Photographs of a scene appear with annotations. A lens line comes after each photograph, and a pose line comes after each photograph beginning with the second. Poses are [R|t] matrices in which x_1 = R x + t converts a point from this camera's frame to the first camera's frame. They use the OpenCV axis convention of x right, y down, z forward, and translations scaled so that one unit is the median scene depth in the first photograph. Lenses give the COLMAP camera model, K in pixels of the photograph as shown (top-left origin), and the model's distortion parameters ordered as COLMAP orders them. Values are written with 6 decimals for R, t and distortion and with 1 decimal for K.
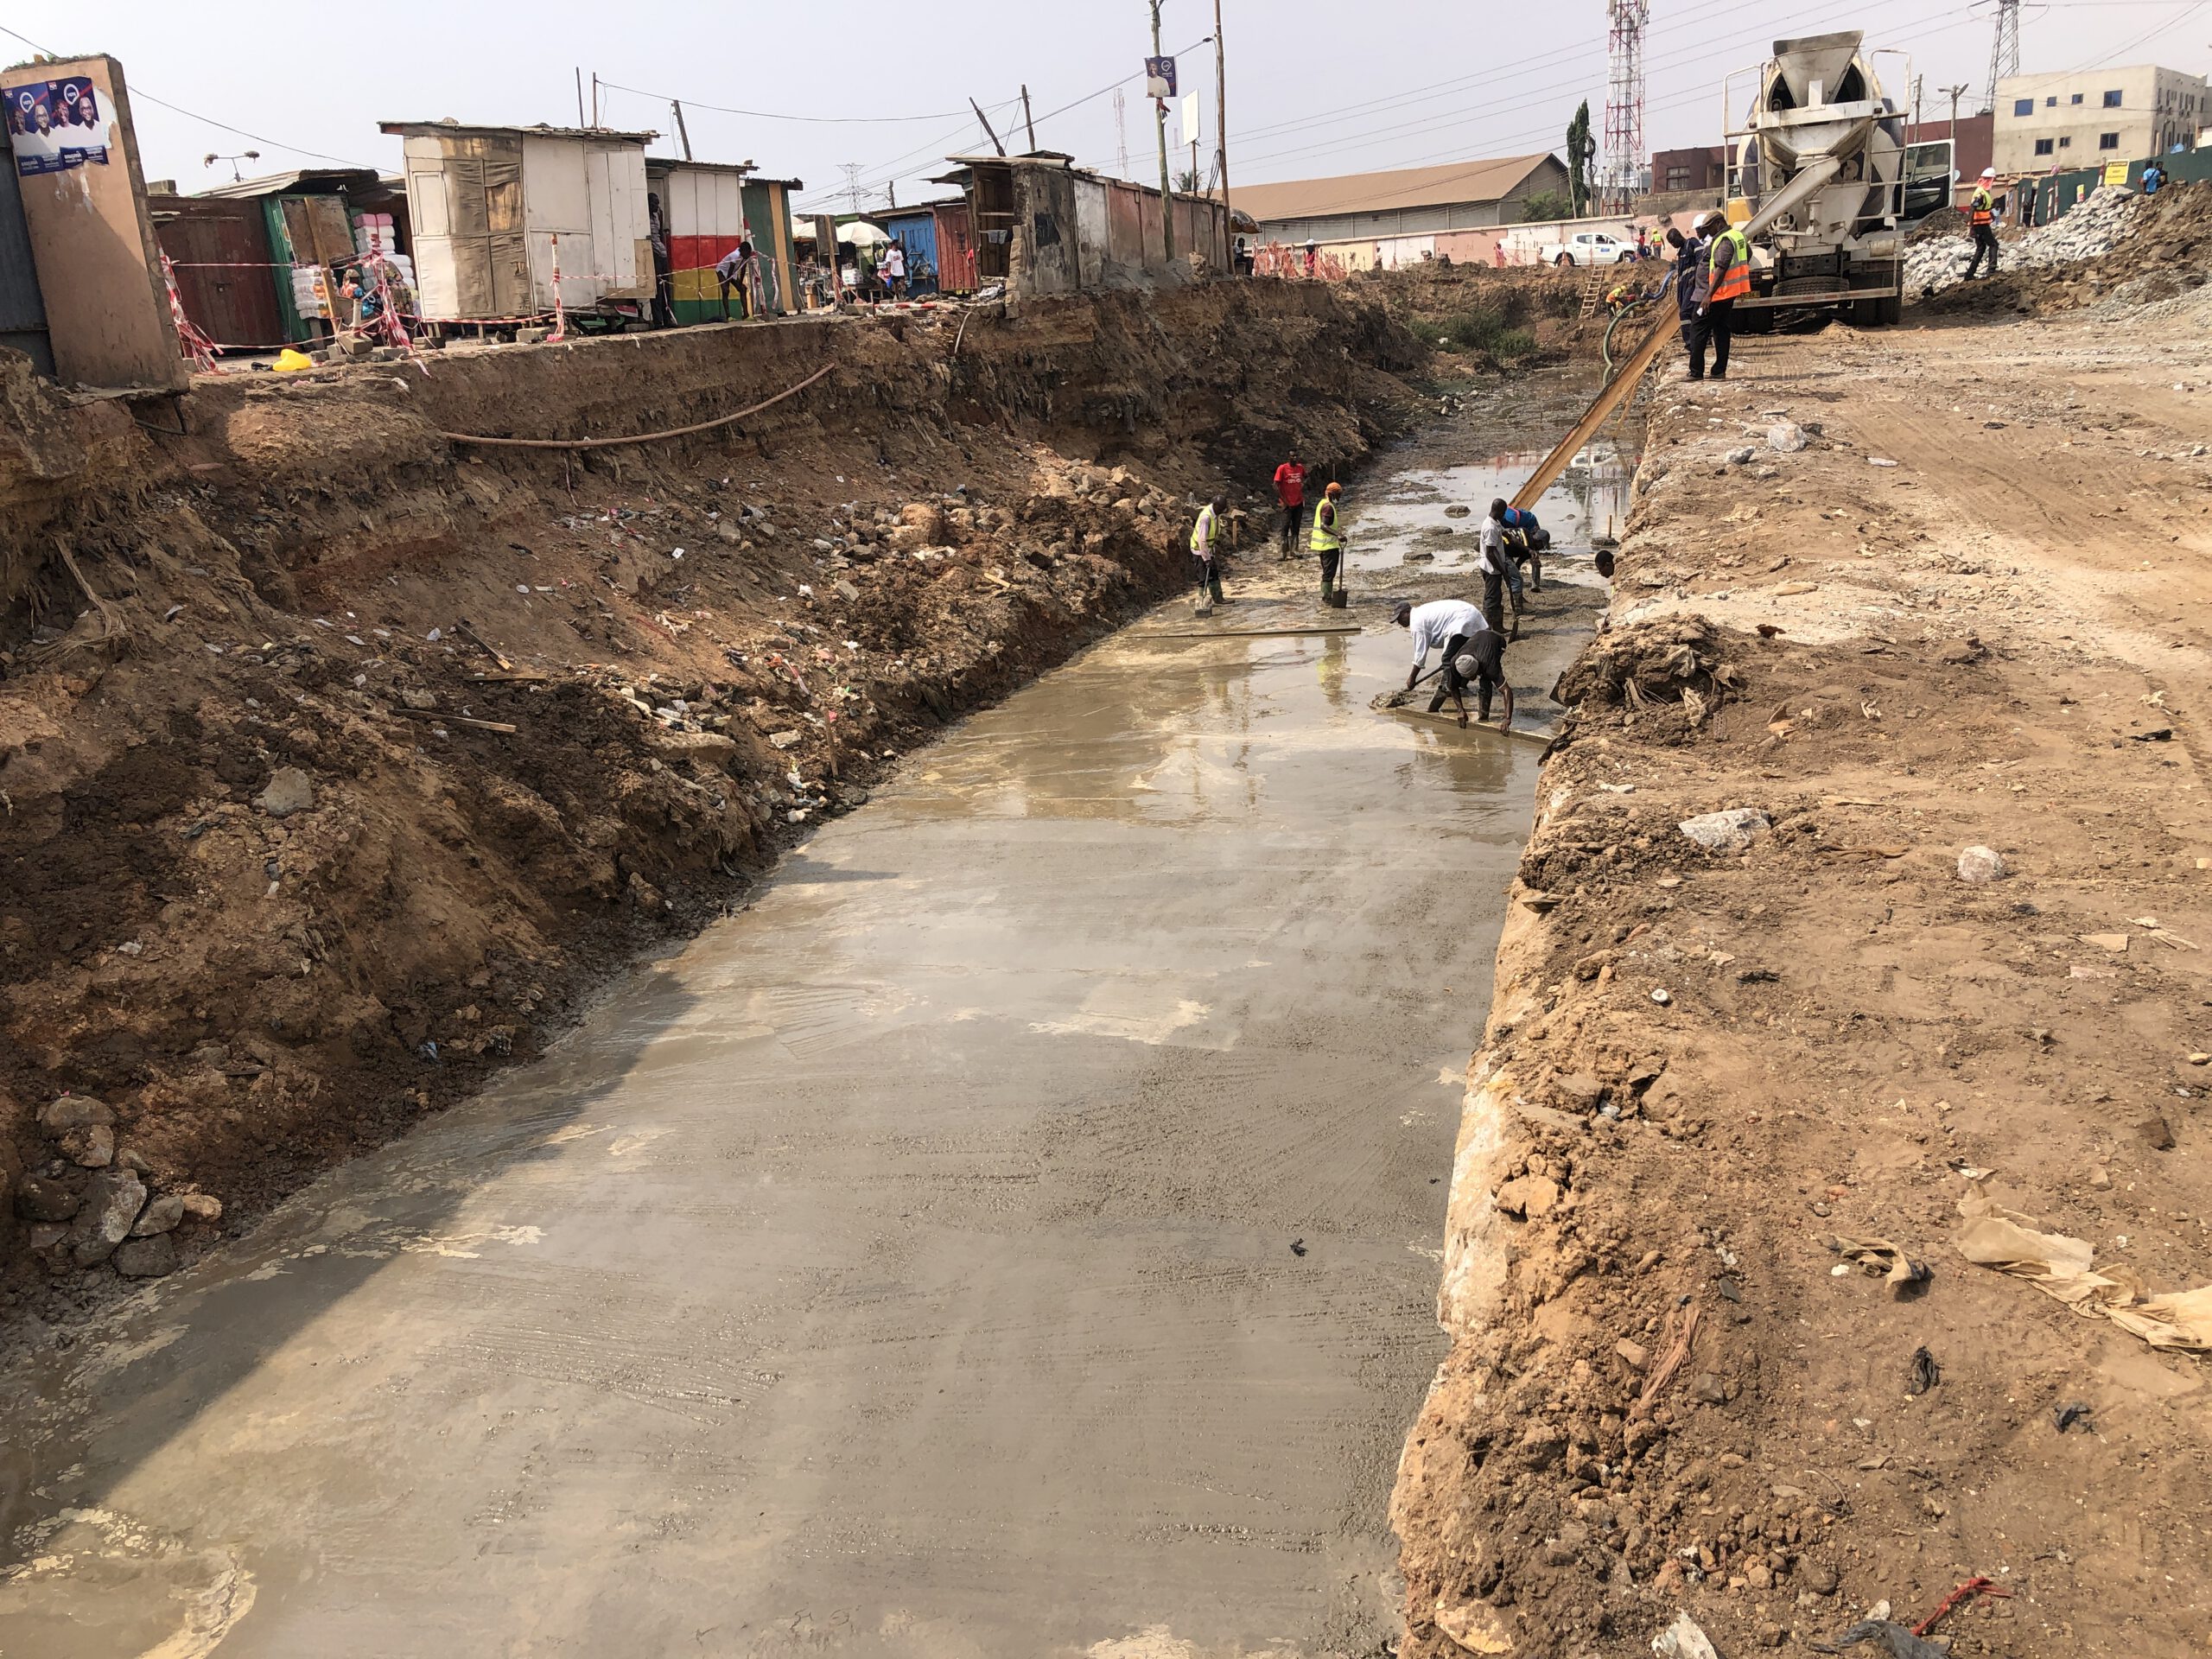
lens RADIAL K [[1796.4, 0, 1093.6], [0, 1796.4, 821.9], [0, 0, 1]] dist [0.035750, -0.048684]
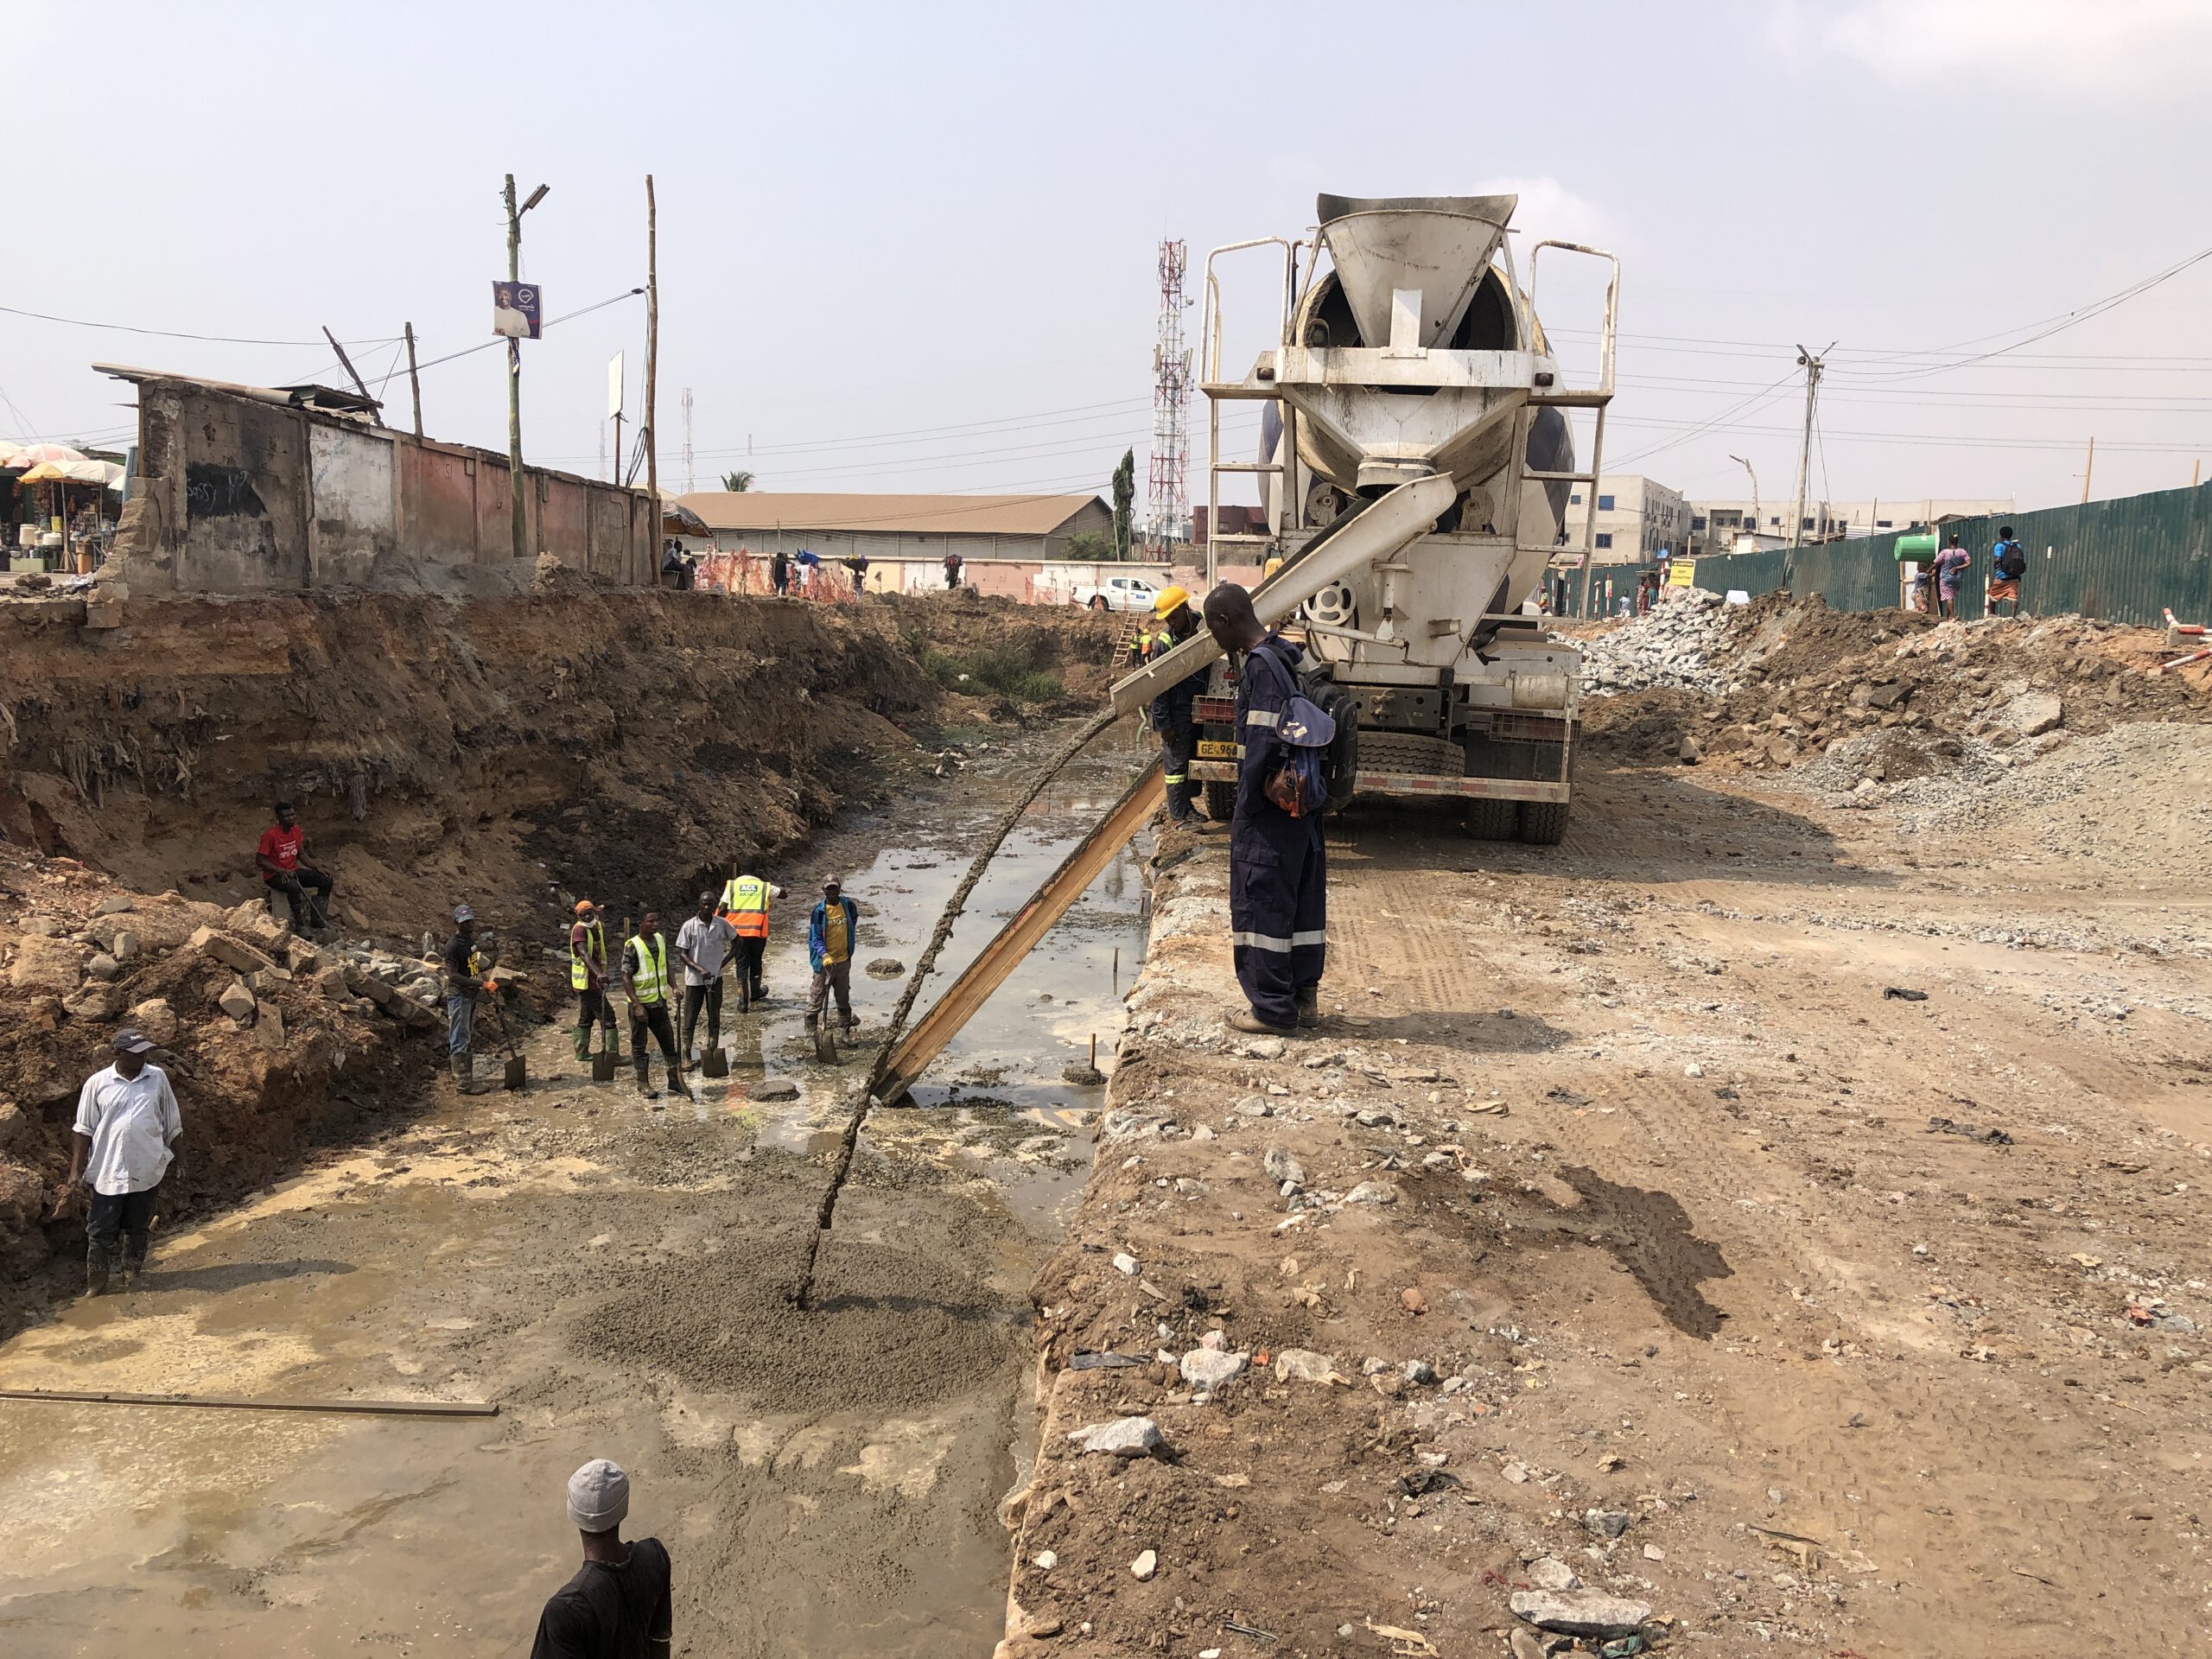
lens RADIAL K [[1796.4, 0, 1115.4], [0, 1796.4, 837.8], [0, 0, 1]] dist [0.035750, -0.048684]
pose [[0.966349, 0.061259, 0.249834, 0.062499], [-0.021520, 0.987078, -0.158791, -0.062334], [-0.256332, 0.148071, 0.955180, 0.181711]]
